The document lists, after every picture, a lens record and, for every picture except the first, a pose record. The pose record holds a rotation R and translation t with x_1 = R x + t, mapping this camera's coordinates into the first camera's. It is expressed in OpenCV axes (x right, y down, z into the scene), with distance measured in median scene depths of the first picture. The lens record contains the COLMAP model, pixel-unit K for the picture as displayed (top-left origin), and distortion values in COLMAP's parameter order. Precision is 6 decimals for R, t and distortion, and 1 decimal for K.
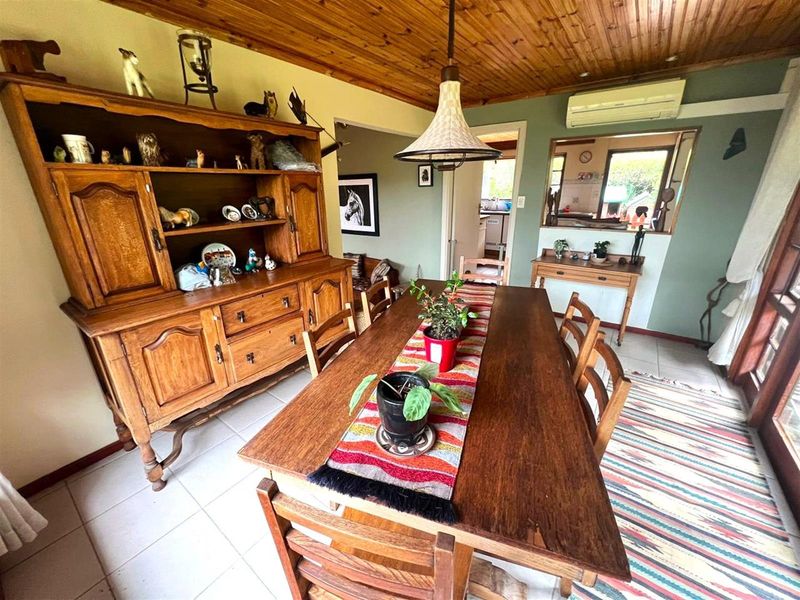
lens RADIAL K [[324.2, 0, 400.0], [0, 324.2, 300.0], [0, 0, 1]] dist [-0.000039, -0.000025]
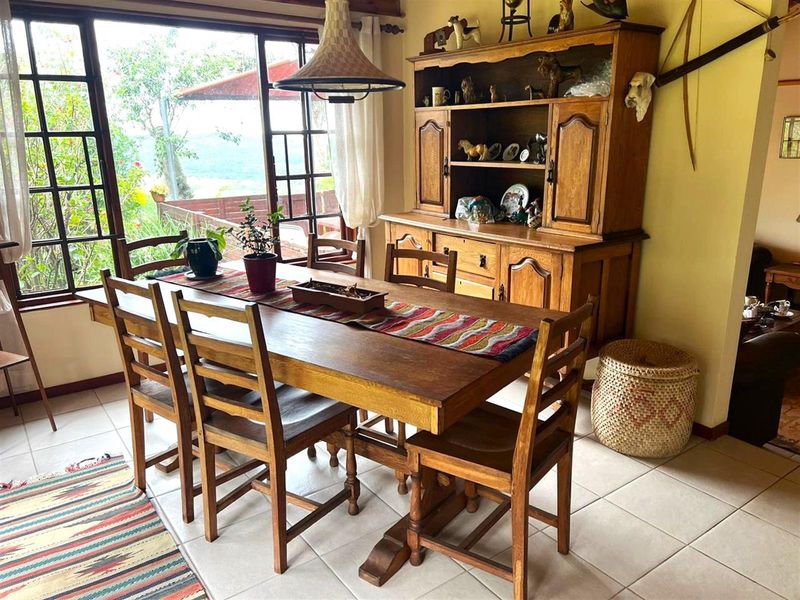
lens RADIAL K [[602.6, 0, 400.0], [0, 602.6, 300.0], [0, 0, 1]] dist [0.068794, -0.001558]
pose [[-0.310133, 0.270461, -0.911410, 1.470942], [-0.306668, 0.878973, 0.365187, -0.512054], [0.899873, 0.392757, -0.189657, 1.449076]]
